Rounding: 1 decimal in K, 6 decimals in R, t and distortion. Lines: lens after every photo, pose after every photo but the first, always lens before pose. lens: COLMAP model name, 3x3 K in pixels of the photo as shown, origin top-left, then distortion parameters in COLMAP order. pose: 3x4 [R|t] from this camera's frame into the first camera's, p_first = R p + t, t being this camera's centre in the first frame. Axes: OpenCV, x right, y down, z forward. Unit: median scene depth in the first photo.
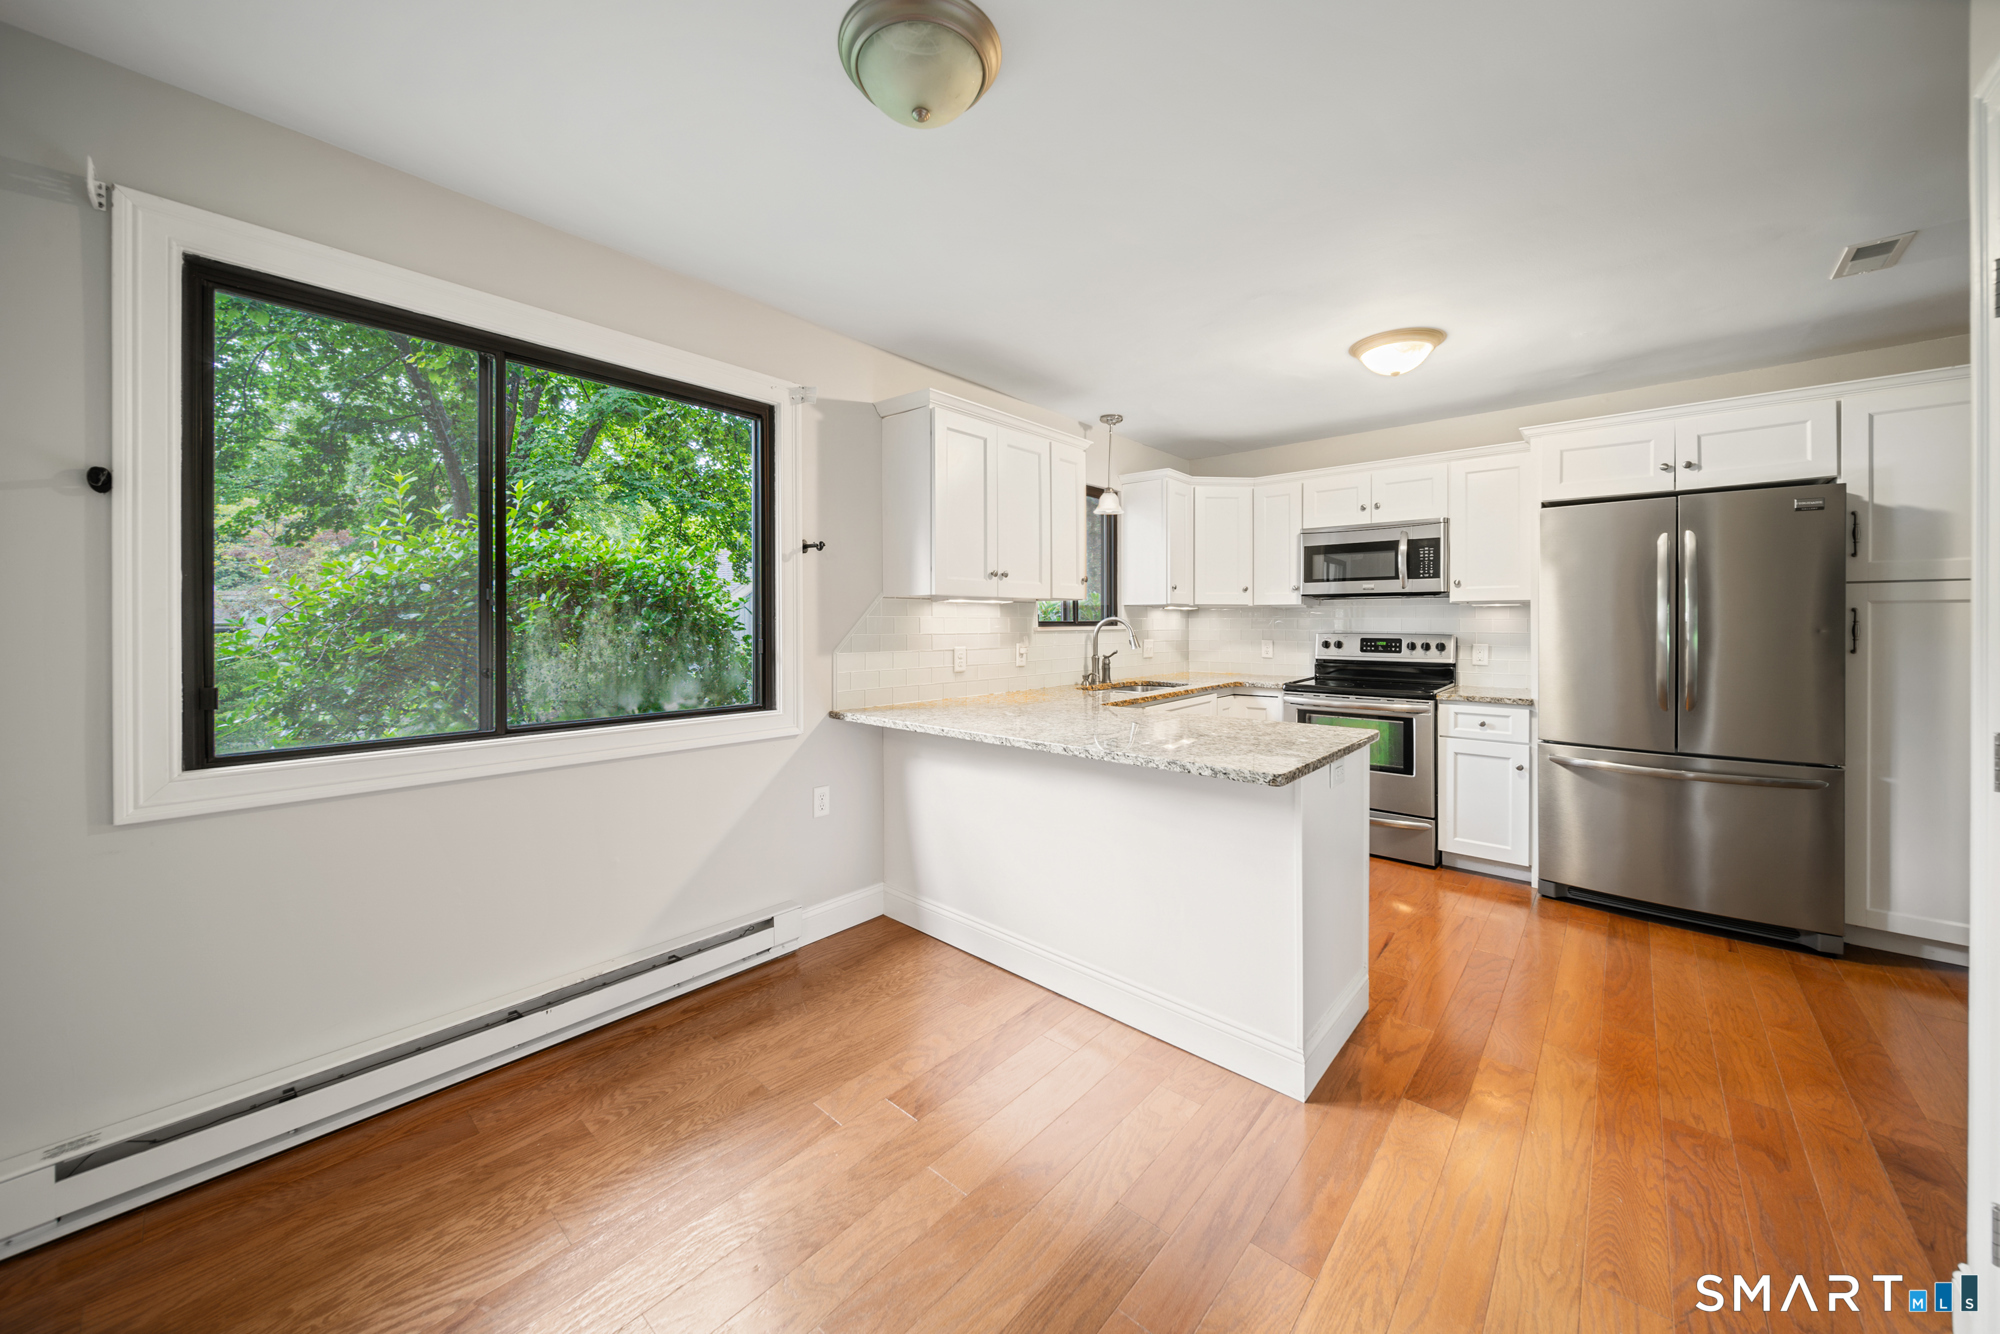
lens RADIAL K [[714.4, 0, 991.8], [0, 714.4, 621.4], [0, 0, 1]] dist [-0.000331, -0.000271]
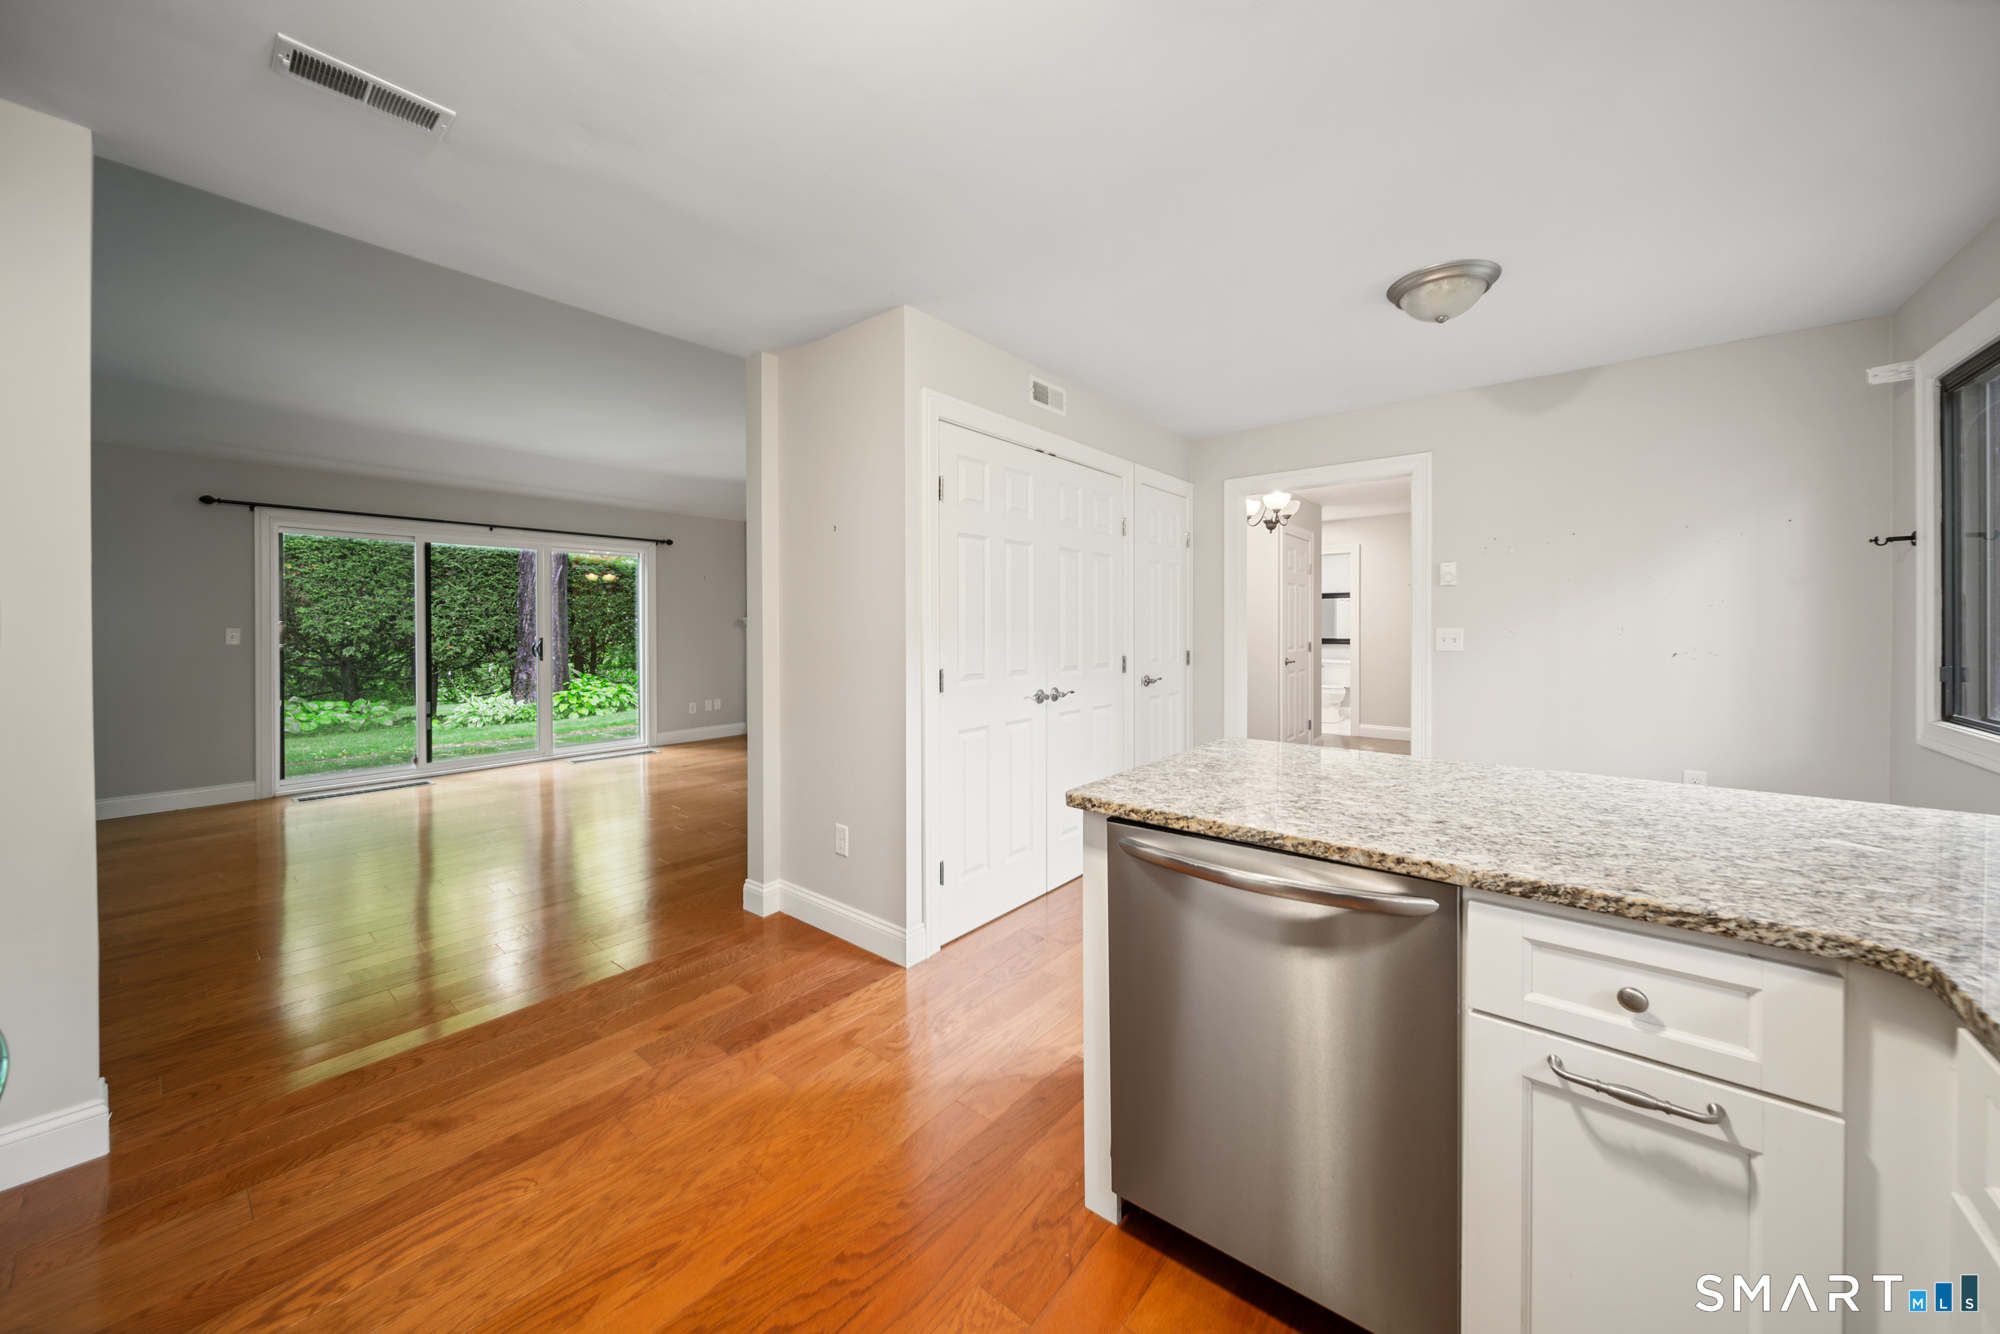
lens RADIAL K [[711.2, 0, 998.4], [0, 711.2, 627.0], [0, 0, 1]] dist [-0.000131, 0.000014]
pose [[-0.999014, 0.001167, -0.044379, 0.425369], [0.001031, 0.999995, 0.003071, 0.002089], [0.044382, 0.003022, -0.999010, 1.110760]]
